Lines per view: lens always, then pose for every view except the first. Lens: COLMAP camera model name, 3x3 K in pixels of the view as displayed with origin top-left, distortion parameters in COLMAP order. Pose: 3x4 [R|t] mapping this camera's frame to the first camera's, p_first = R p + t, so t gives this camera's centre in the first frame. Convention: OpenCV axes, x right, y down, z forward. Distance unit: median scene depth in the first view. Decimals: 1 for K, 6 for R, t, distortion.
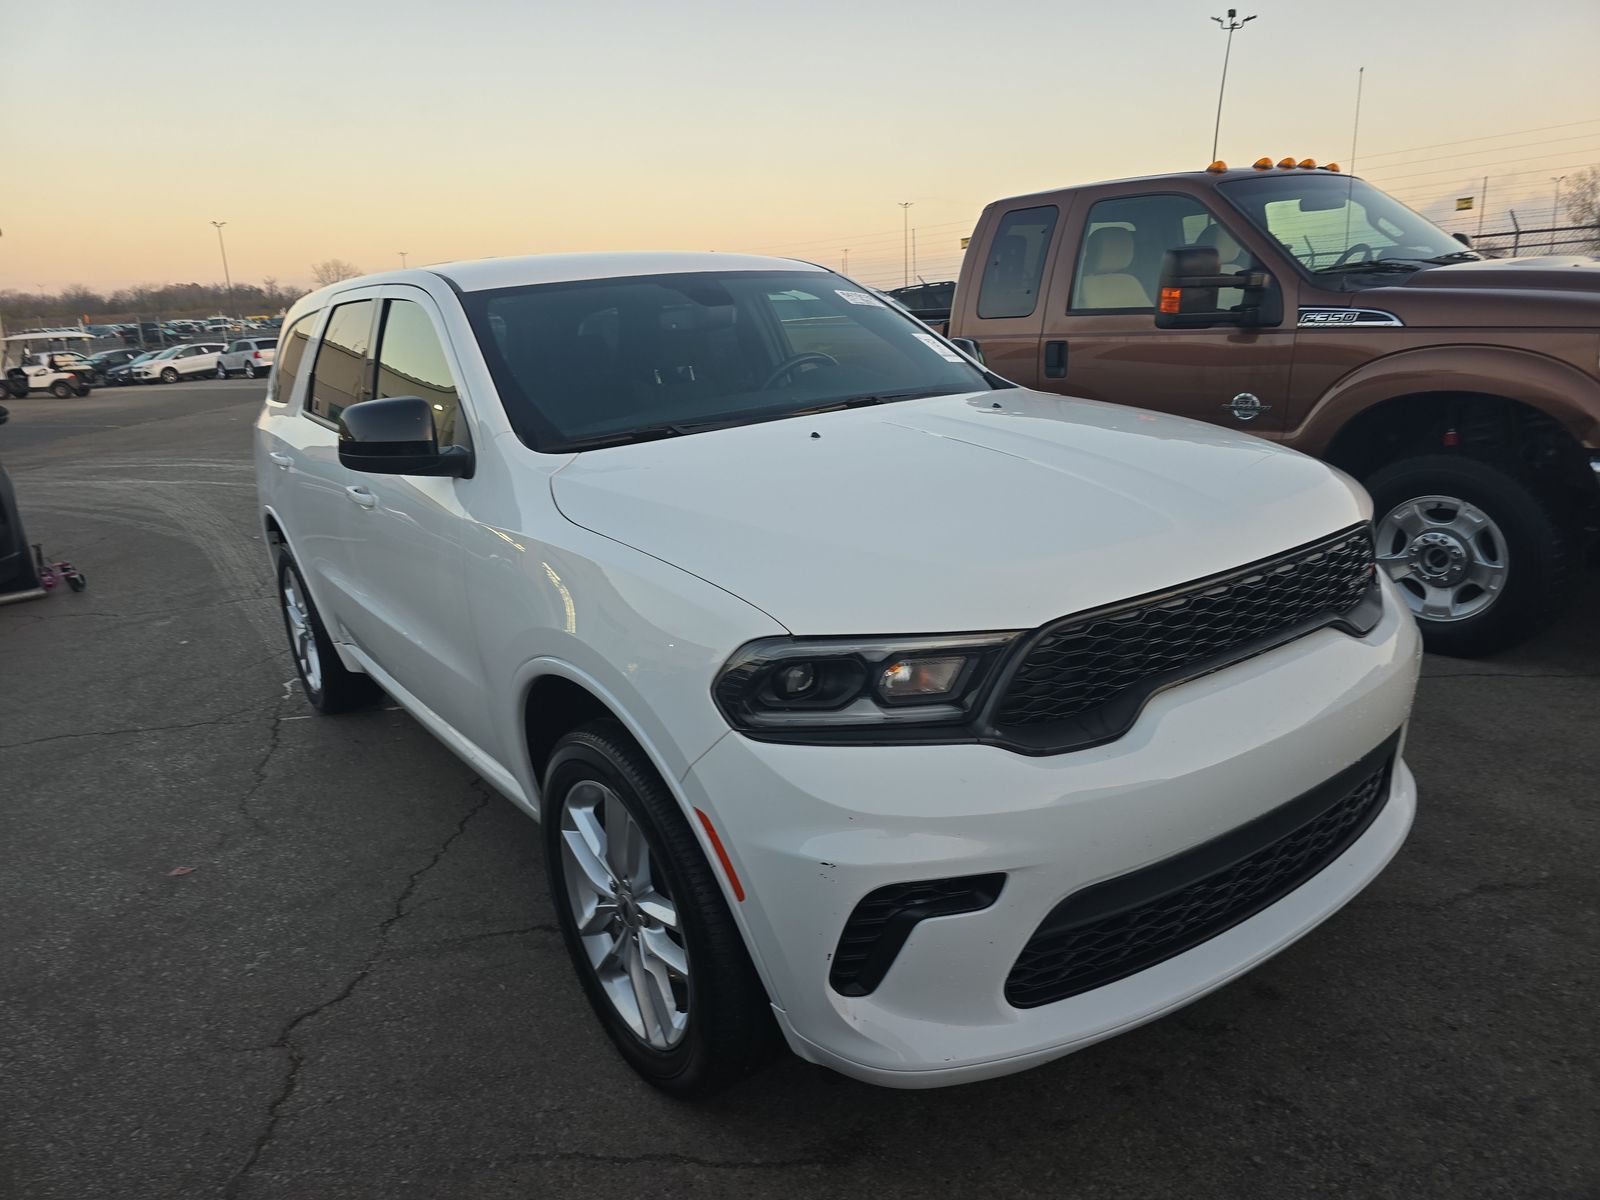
lens RADIAL K [[1079.2, 0, 790.5], [0, 1079.2, 605.9], [0, 0, 1]] dist [0.047633, -0.041502]
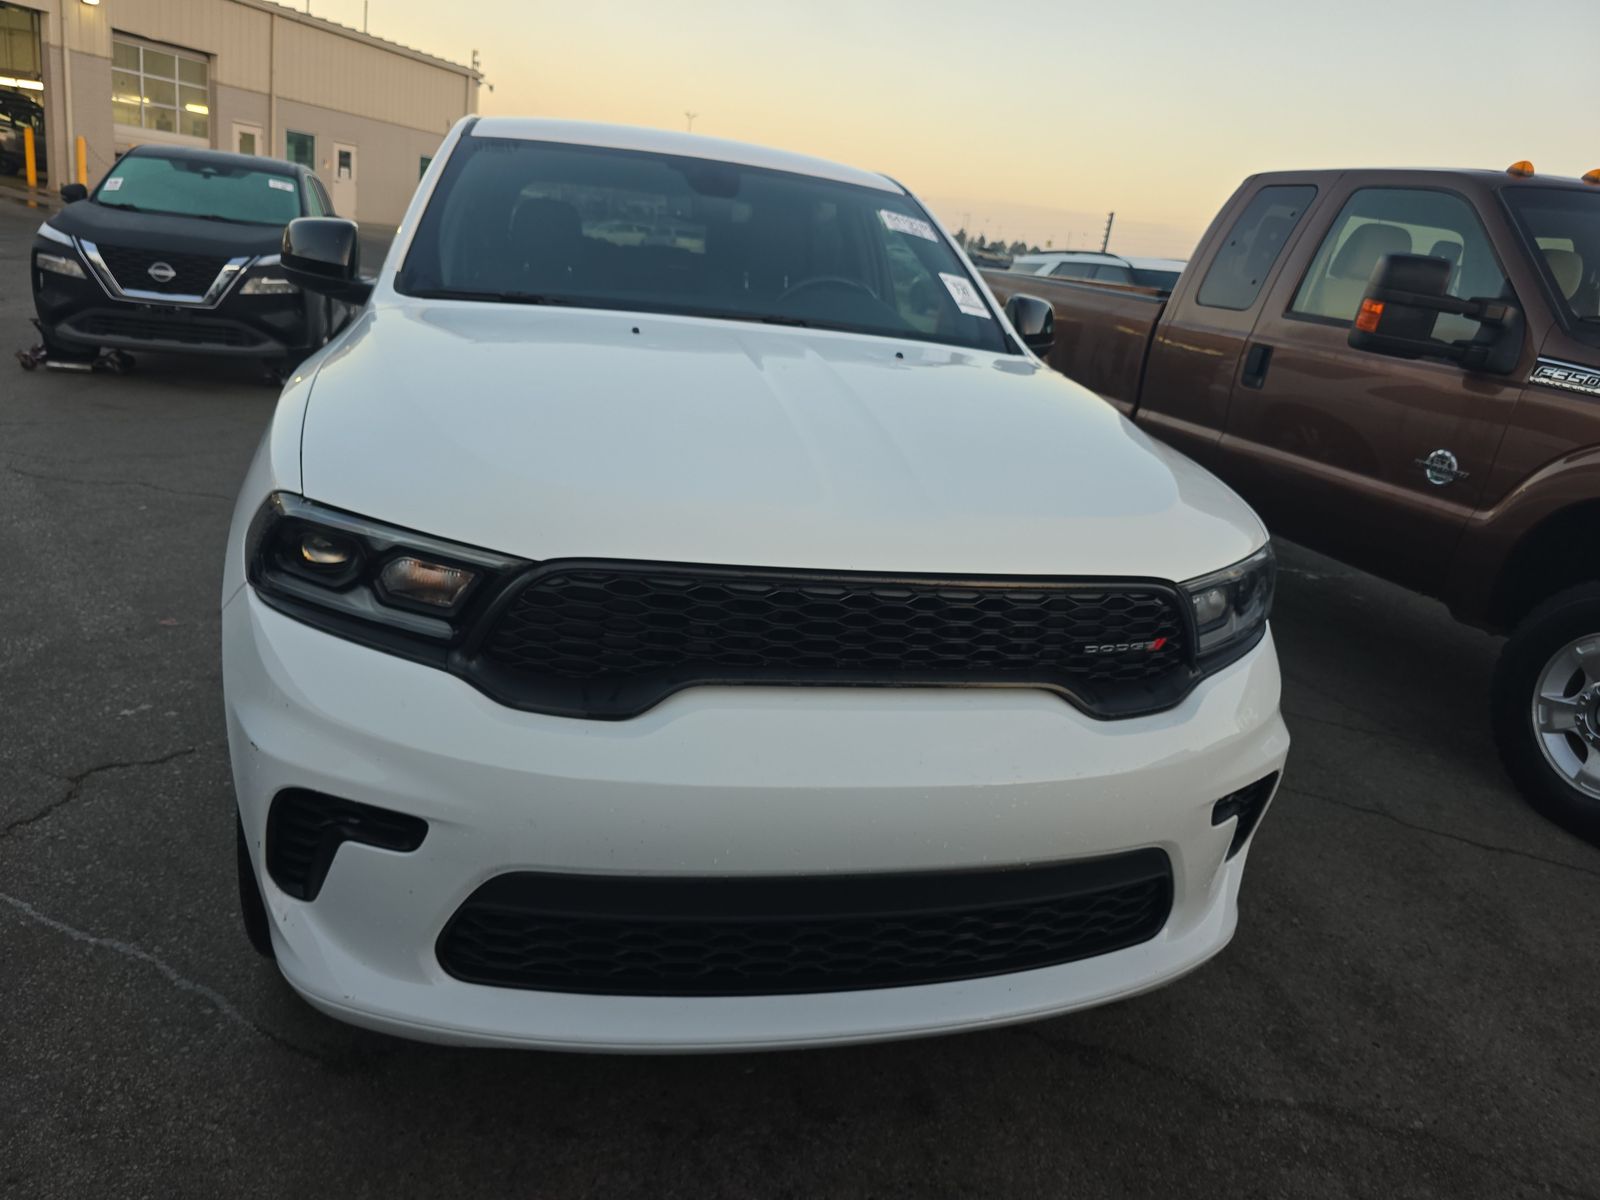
lens RADIAL K [[1079.2, 0, 789.3], [0, 1079.2, 612.0], [0, 0, 1]] dist [0.047633, -0.041502]
pose [[0.915274, 0.281524, -0.288129, 0.250634], [-0.267222, 0.959545, 0.088690, -0.026041], [0.301441, -0.004181, 0.953476, 0.096320]]
